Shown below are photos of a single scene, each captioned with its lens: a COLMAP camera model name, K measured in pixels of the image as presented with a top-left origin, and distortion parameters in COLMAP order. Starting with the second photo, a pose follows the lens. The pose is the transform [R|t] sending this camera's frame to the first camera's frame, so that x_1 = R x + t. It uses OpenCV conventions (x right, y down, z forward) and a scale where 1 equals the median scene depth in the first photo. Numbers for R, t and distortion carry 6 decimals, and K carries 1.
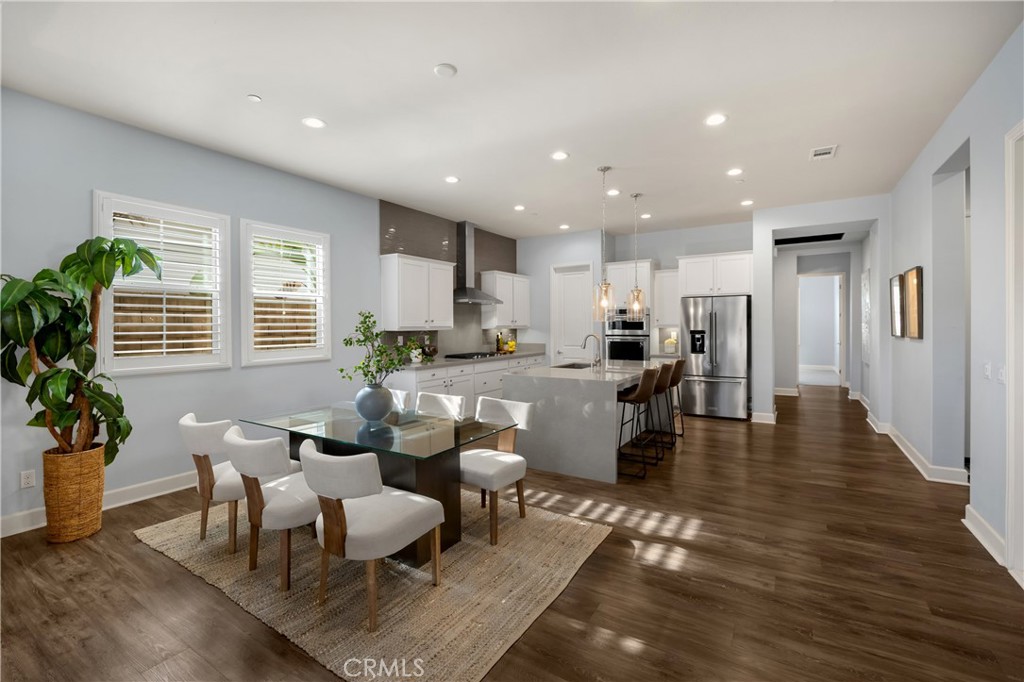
lens RADIAL K [[445.5, 0, 518.8], [0, 445.5, 326.4], [0, 0, 1]] dist [-0.014928, -0.000107]
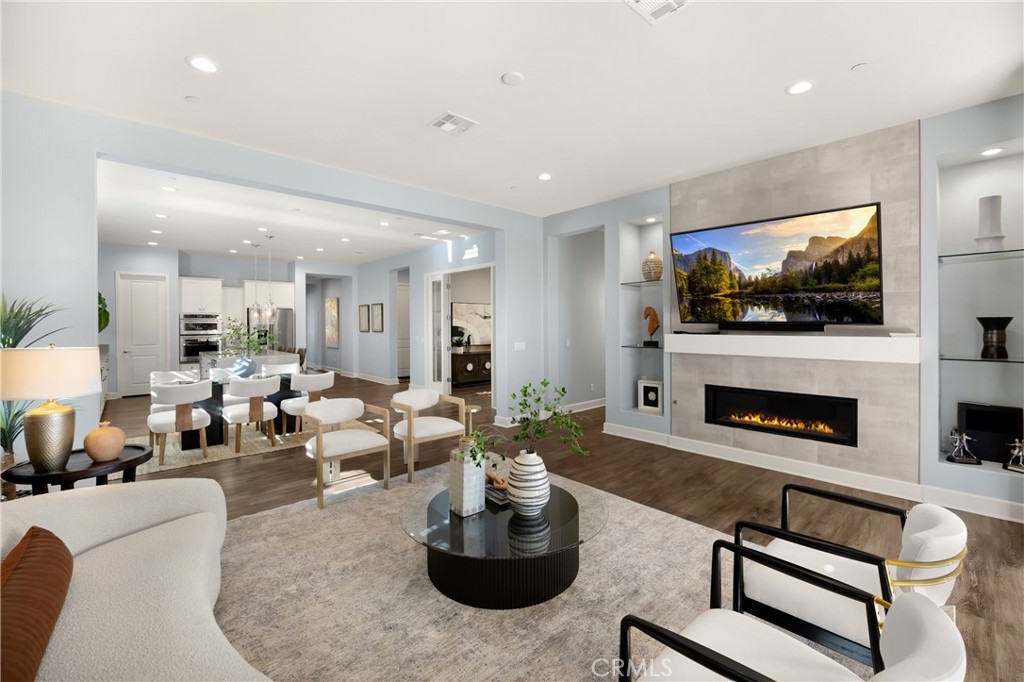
lens RADIAL K [[425.9, 0, 514.3], [0, 425.9, 326.1], [0, 0, 1]] dist [-0.012825, -0.000432]
pose [[0.273616, 0.002373, 0.961836, -0.825157], [0.003501, 0.999988, -0.003463, 0.003406], [-0.961833, 0.004315, 0.273605, -0.270728]]
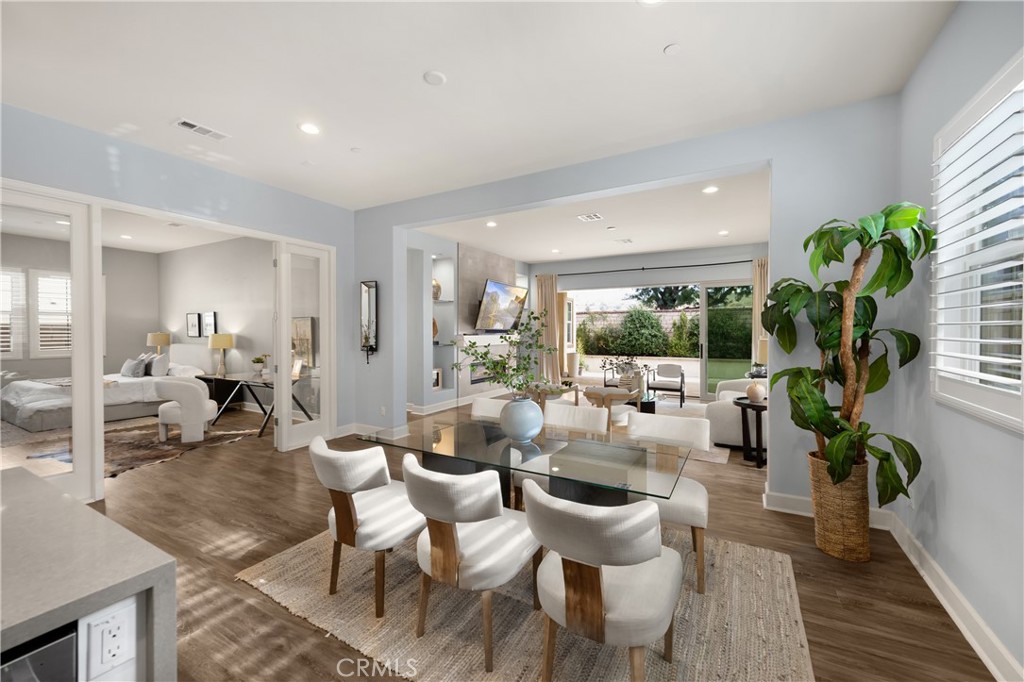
lens RADIAL K [[408.5, 0, 517.8], [0, 408.5, 333.9], [0, 0, 1]] dist [0.007374, -0.001415]
pose [[-0.999254, 0.006640, -0.038053, -0.140085], [0.006307, 0.999941, 0.008867, 0.001276], [0.038110, 0.008620, -0.999236, 0.856316]]
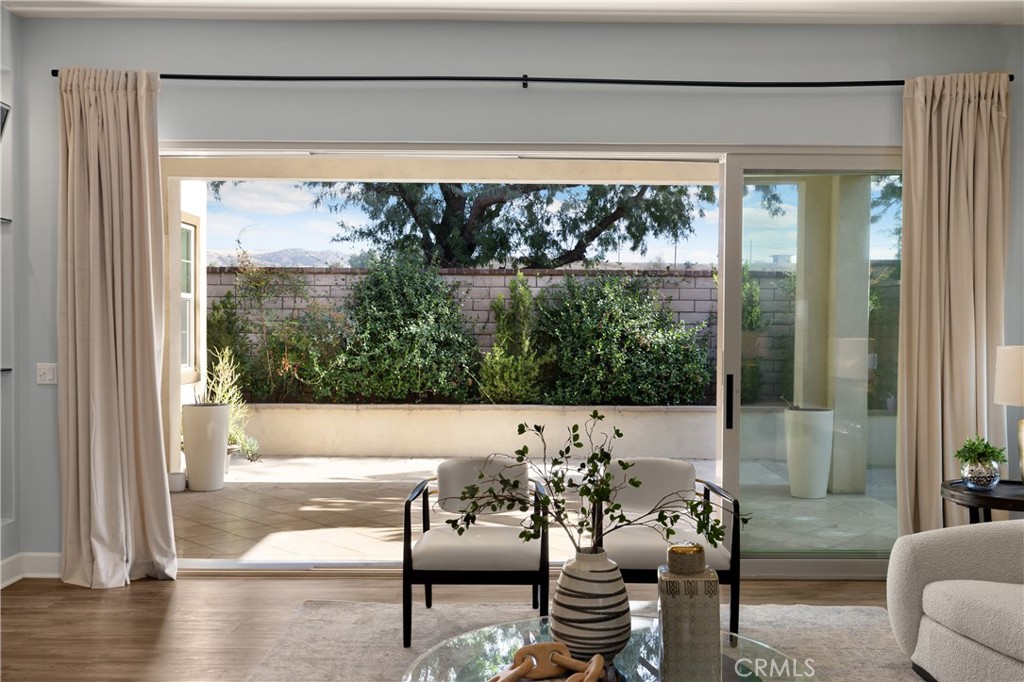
lens RADIAL K [[897.9, 0, 518.2], [0, 897.9, 354.0], [0, 0, 1]] dist [-0.003012, -0.006001]
pose [[-0.851766, 0.012875, -0.523764, -0.205026], [-0.002601, 0.999582, 0.028801, 0.008332], [0.523916, 0.025894, -0.851376, 0.160622]]
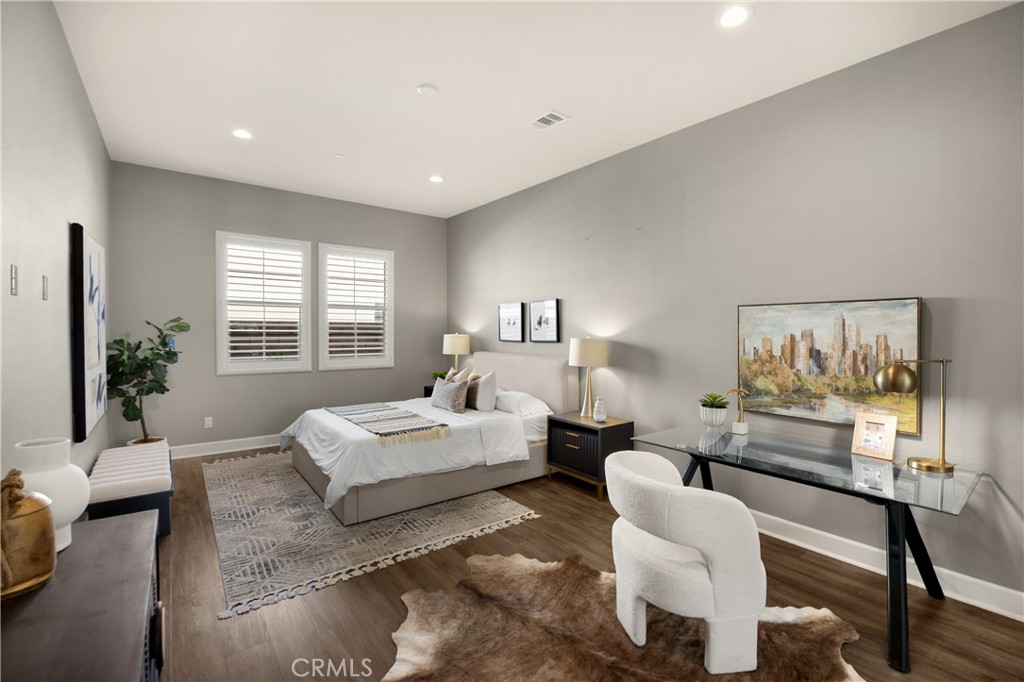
lens RADIAL K [[445.5, 0, 514.4], [0, 445.5, 341.0], [0, 0, 1]] dist [-0.014928, -0.000107]
pose [[-0.938398, -0.007640, 0.345472, 0.507153], [0.000800, 0.999705, 0.024282, -0.005857], [-0.345556, 0.023062, -0.938115, 0.345261]]
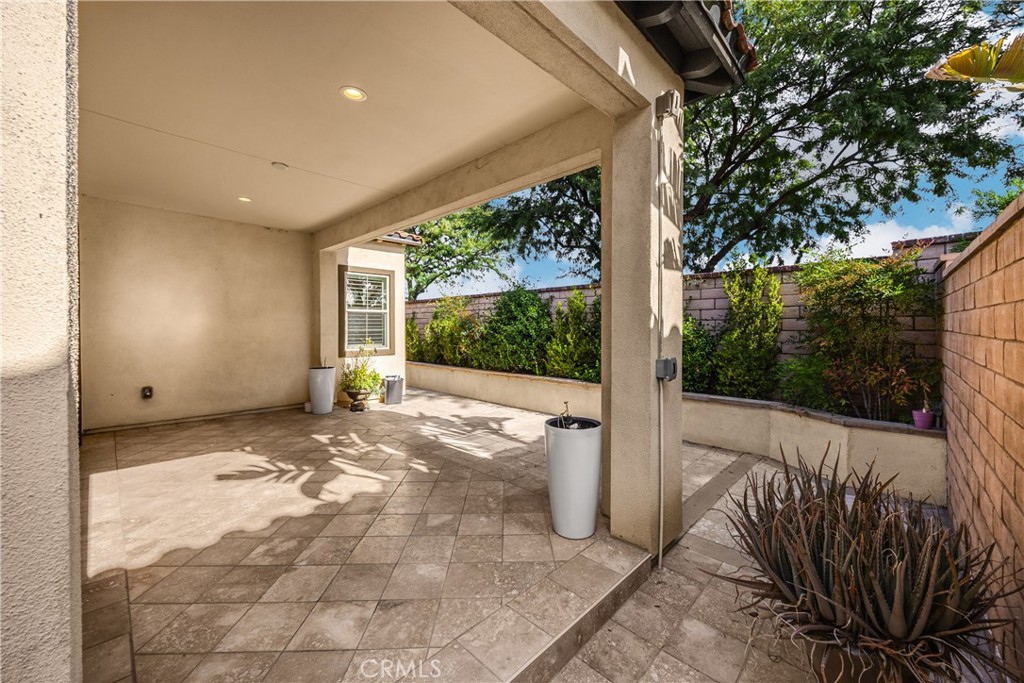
lens RADIAL K [[389.6, 0, 524.6], [0, 389.6, 332.5], [0, 0, 1]] dist [-0.000469, -0.000011]
pose [[-0.978651, 0.002731, 0.205512, -1.193086], [0.005111, 0.999926, 0.011053, 0.015749], [-0.205466, 0.011867, -0.978592, -0.229823]]
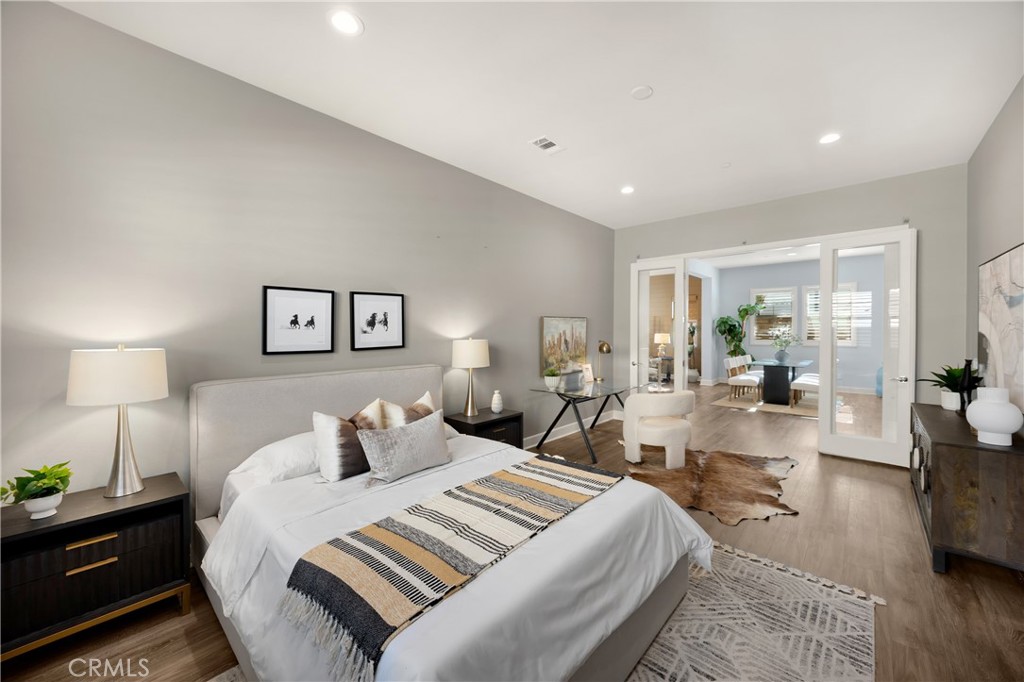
lens RADIAL K [[389.6, 0, 515.3], [0, 389.6, 338.1], [0, 0, 1]] dist [-0.000469, -0.000011]
pose [[-0.173832, 0.029313, -0.984339, 1.198039], [0.002119, 0.999566, 0.029392, -0.013983], [0.984773, 0.003024, -0.173818, -0.133572]]
